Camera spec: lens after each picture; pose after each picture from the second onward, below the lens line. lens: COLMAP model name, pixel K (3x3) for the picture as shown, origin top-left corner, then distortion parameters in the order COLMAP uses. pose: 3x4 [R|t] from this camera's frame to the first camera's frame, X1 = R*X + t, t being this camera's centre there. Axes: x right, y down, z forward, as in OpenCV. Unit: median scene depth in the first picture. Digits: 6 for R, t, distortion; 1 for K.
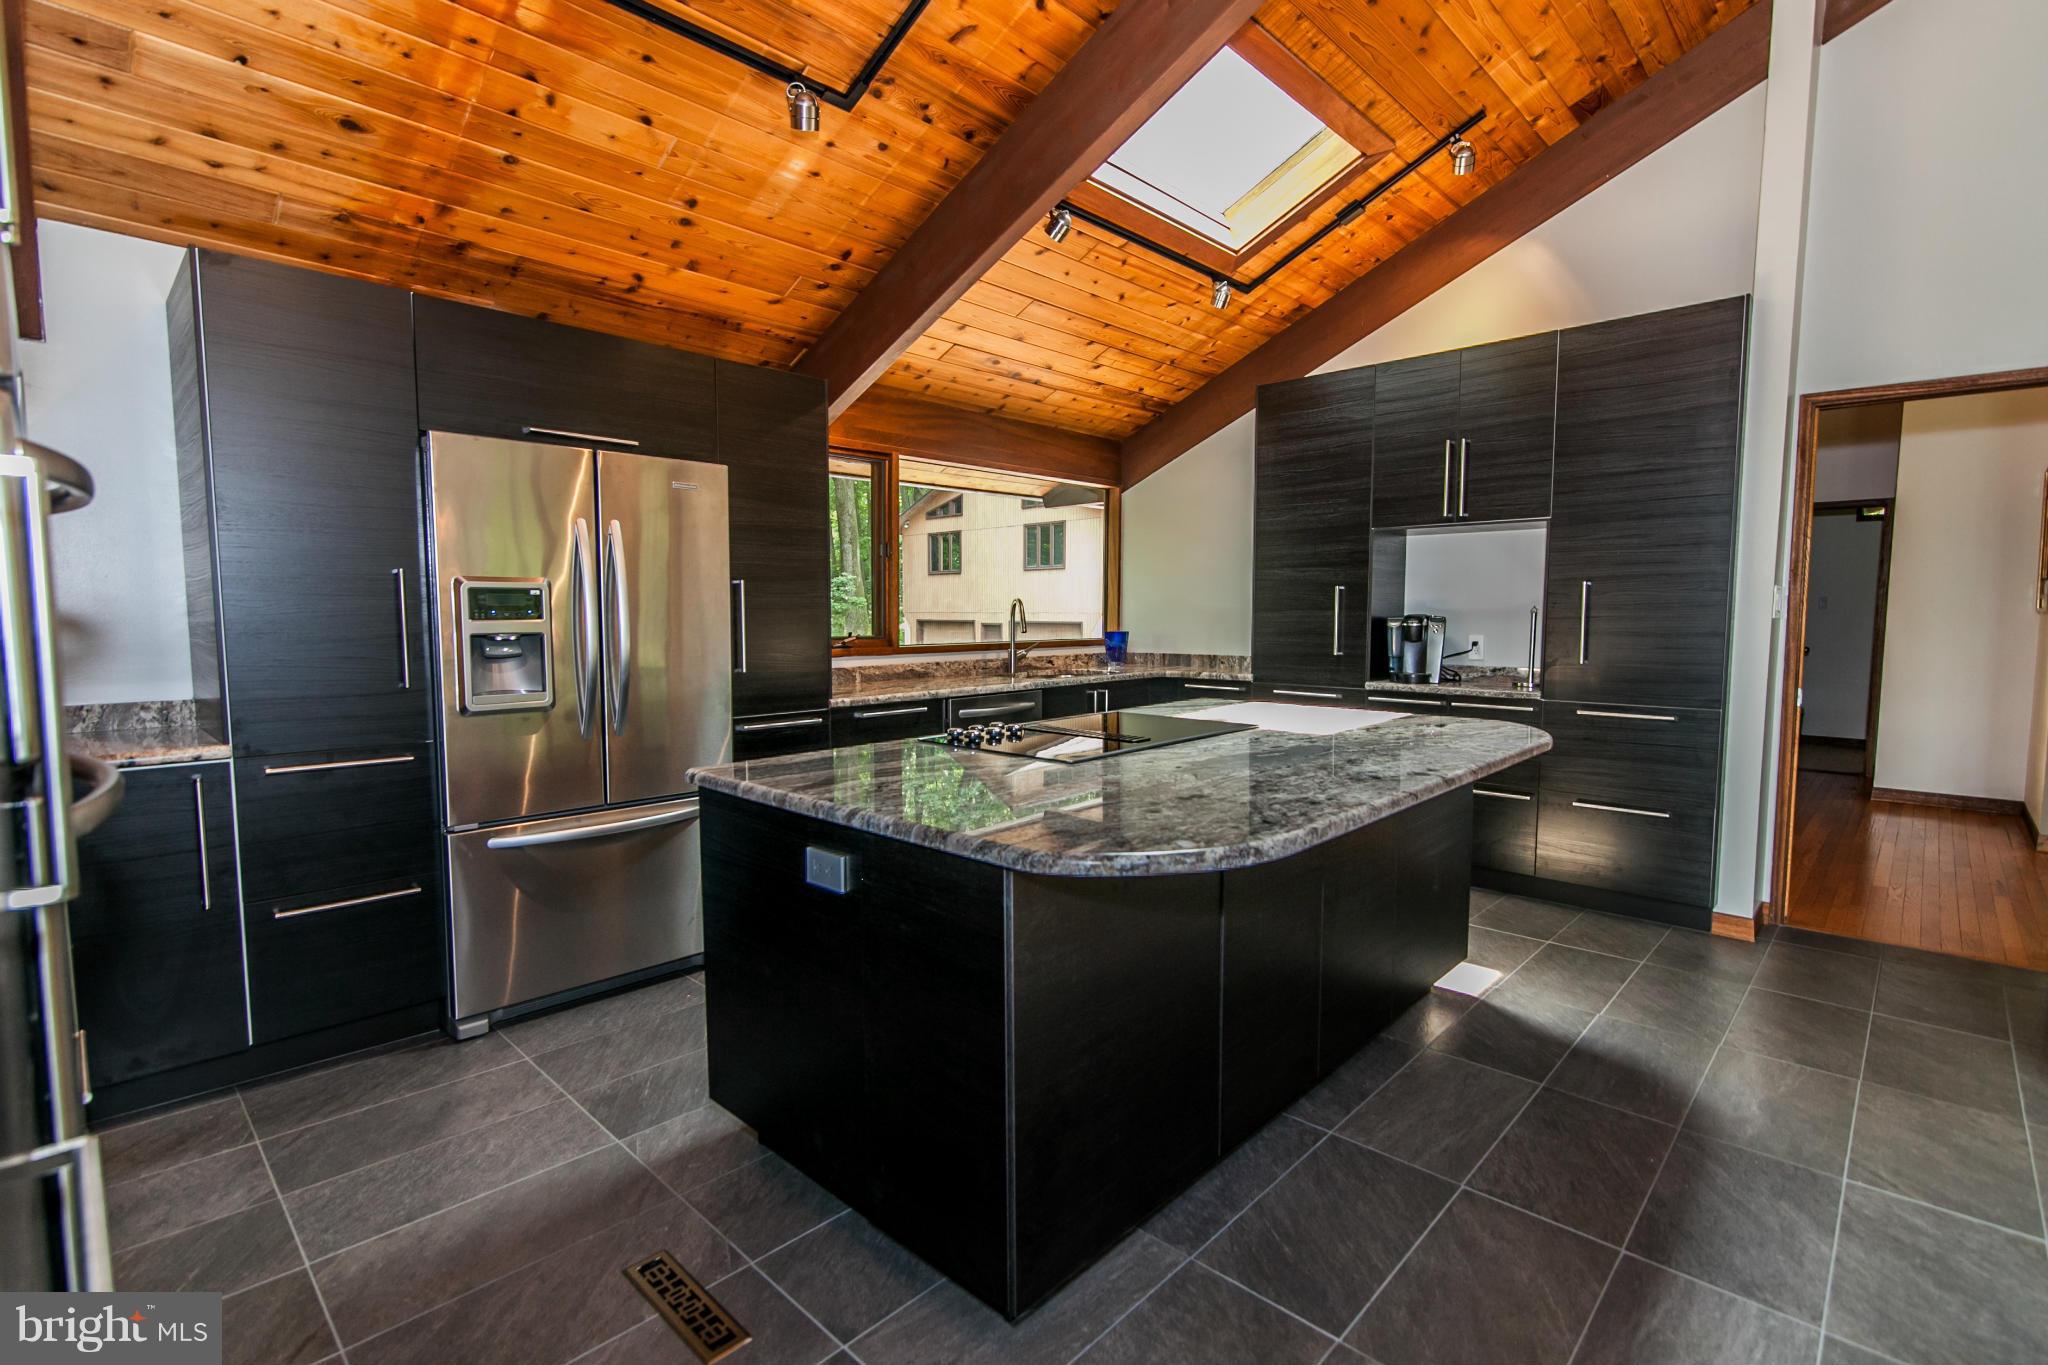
lens RADIAL K [[924.7, 0, 1035.8], [0, 924.7, 680.9], [0, 0, 1]] dist [-0.000572, -0.000063]
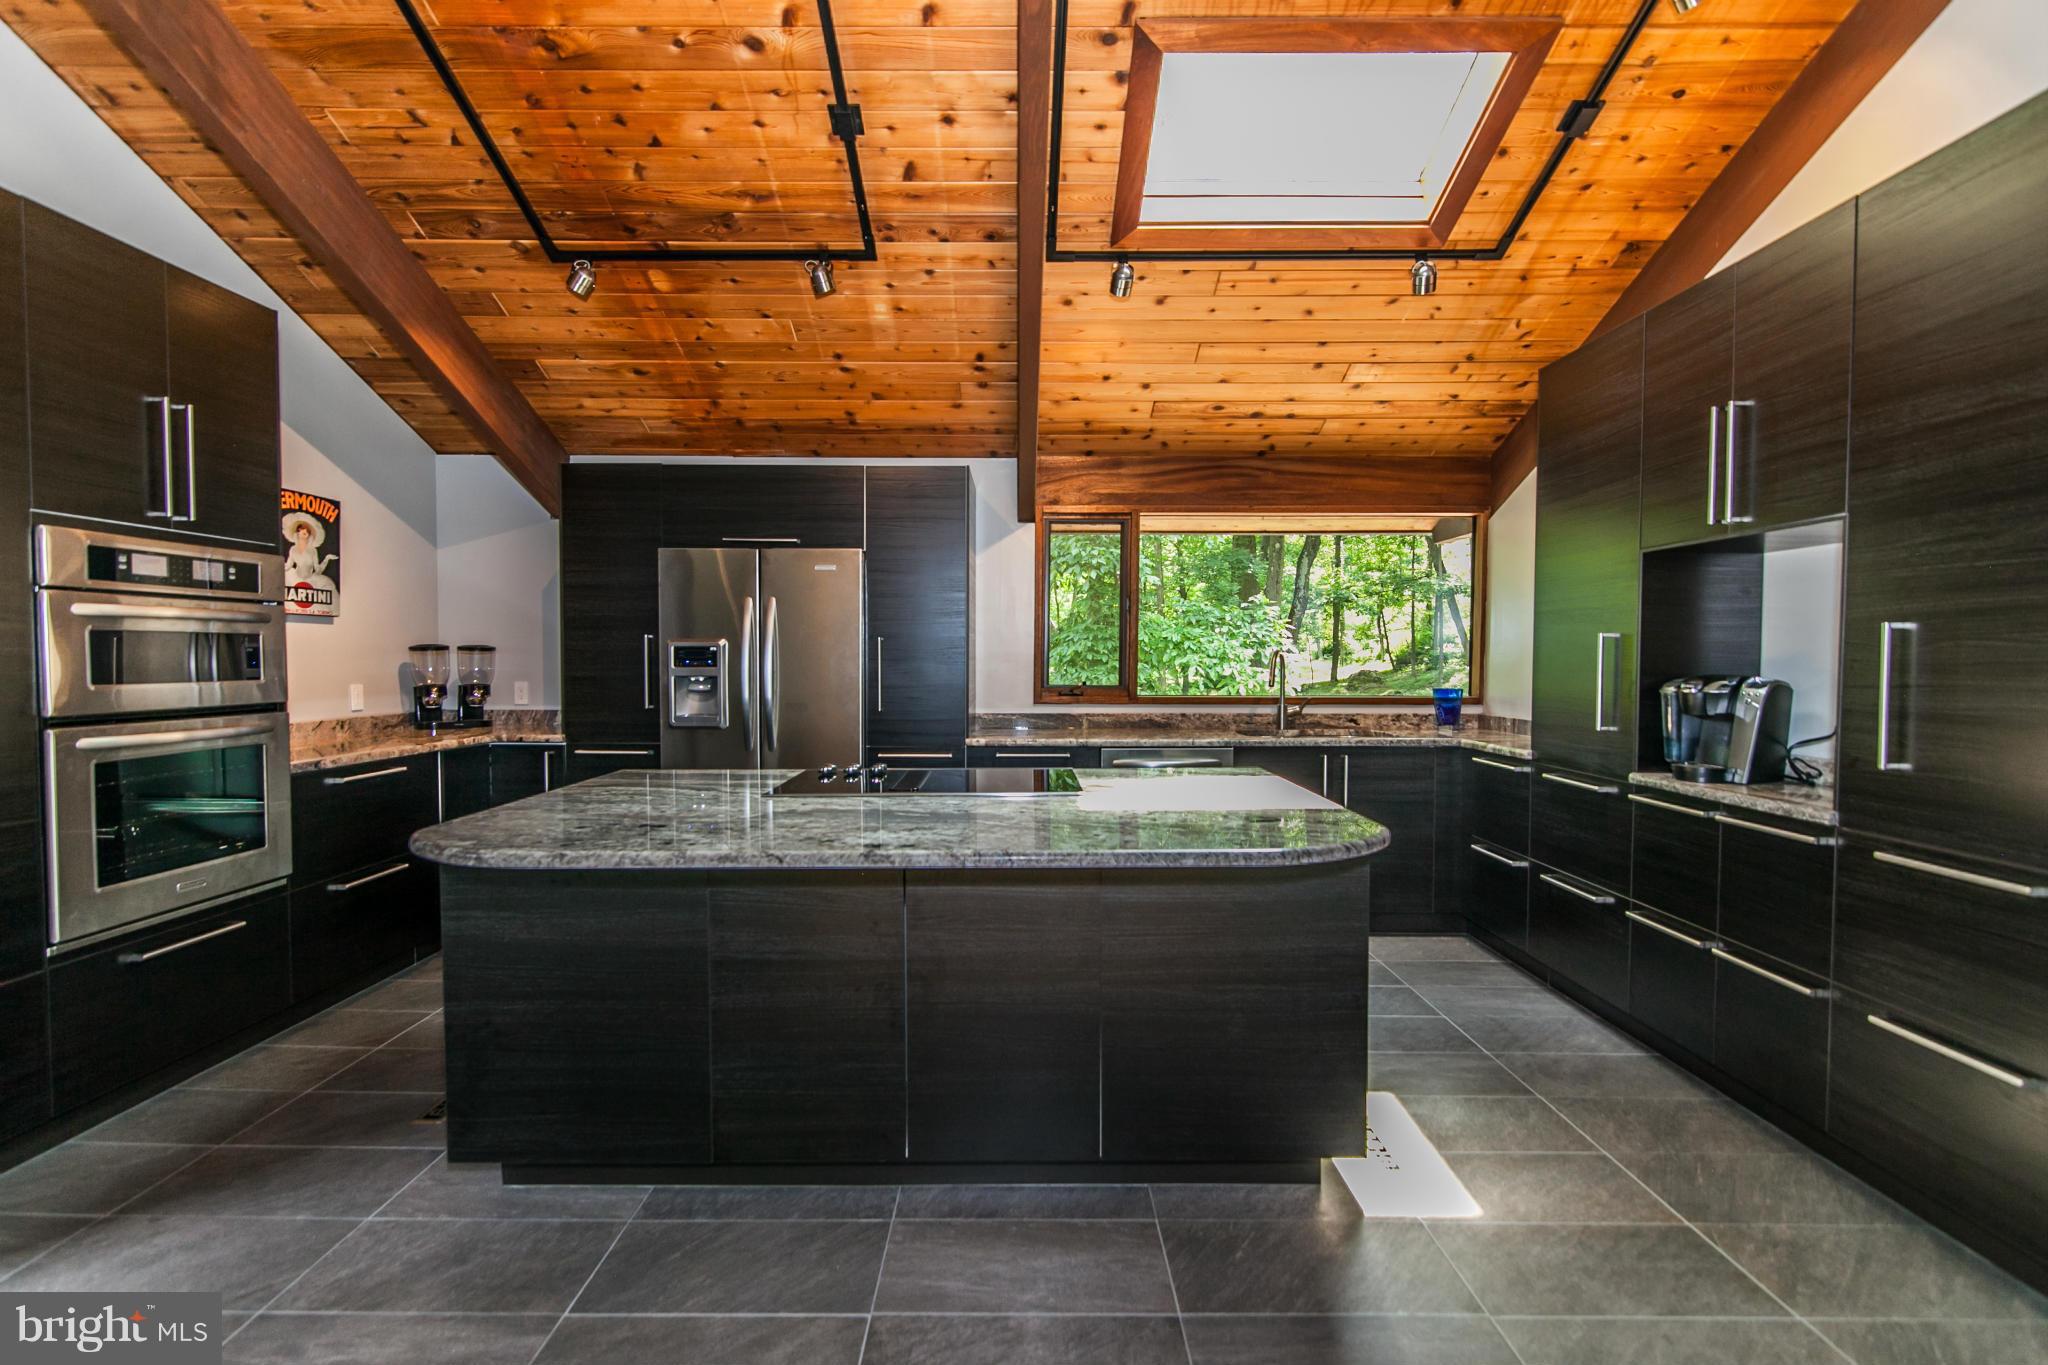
lens RADIAL K [[924.7, 0, 1037.3], [0, 924.7, 684.8], [0, 0, 1]] dist [-0.000572, -0.000063]
pose [[0.696810, 0.026778, -0.716756, 0.616184], [-0.058968, 0.998059, -0.020040, -0.027173], [0.714828, 0.056229, 0.697036, 0.235729]]
